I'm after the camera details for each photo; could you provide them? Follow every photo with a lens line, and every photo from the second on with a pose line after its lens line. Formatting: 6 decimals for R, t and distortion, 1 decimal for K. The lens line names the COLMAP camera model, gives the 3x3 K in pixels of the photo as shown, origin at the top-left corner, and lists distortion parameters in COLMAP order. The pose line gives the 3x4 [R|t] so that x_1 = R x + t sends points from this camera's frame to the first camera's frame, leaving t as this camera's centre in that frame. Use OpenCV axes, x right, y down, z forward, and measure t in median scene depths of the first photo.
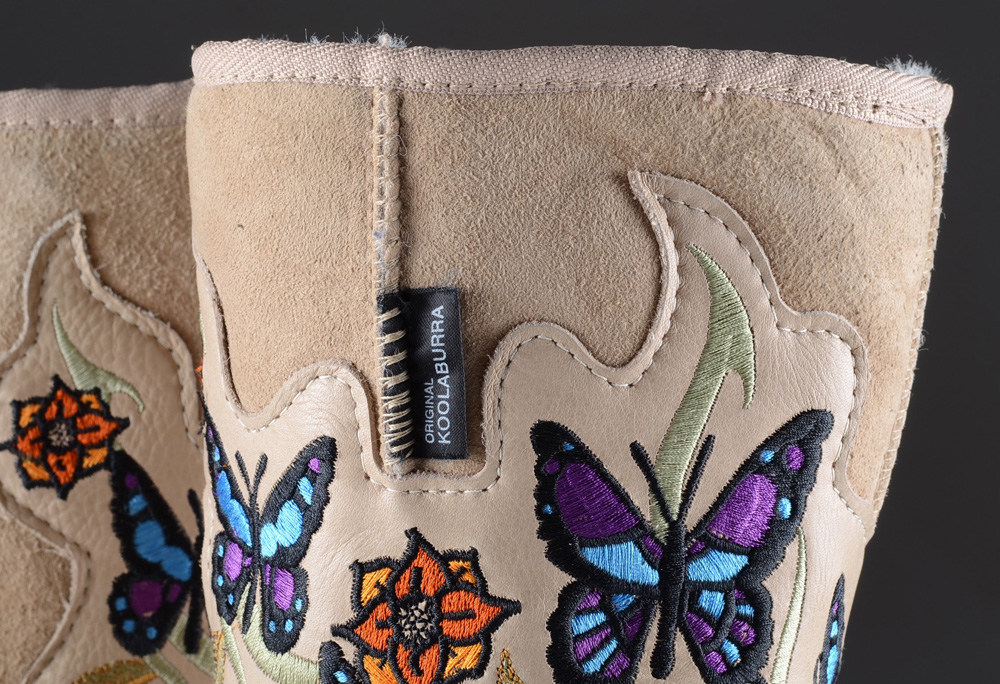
lens RADIAL K [[2341.7, 0, 500.9], [0, 2341.7, 338.8], [0, 0, 1]] dist [-0.079071, 0.000000]
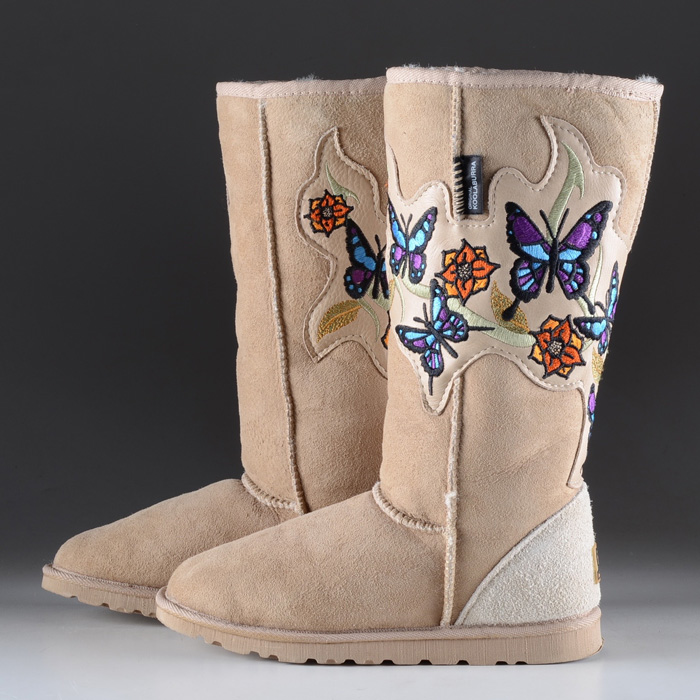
lens RADIAL K [[2383.6, 0, 351.0], [0, 2383.6, 351.3], [0, 0, 1]] dist [-0.077844, 0.000000]
pose [[0.997251, 0.019185, -0.071571, 0.036260], [-0.016240, 0.999006, 0.041503, 0.098202], [0.072296, -0.040226, 0.996572, -1.911702]]
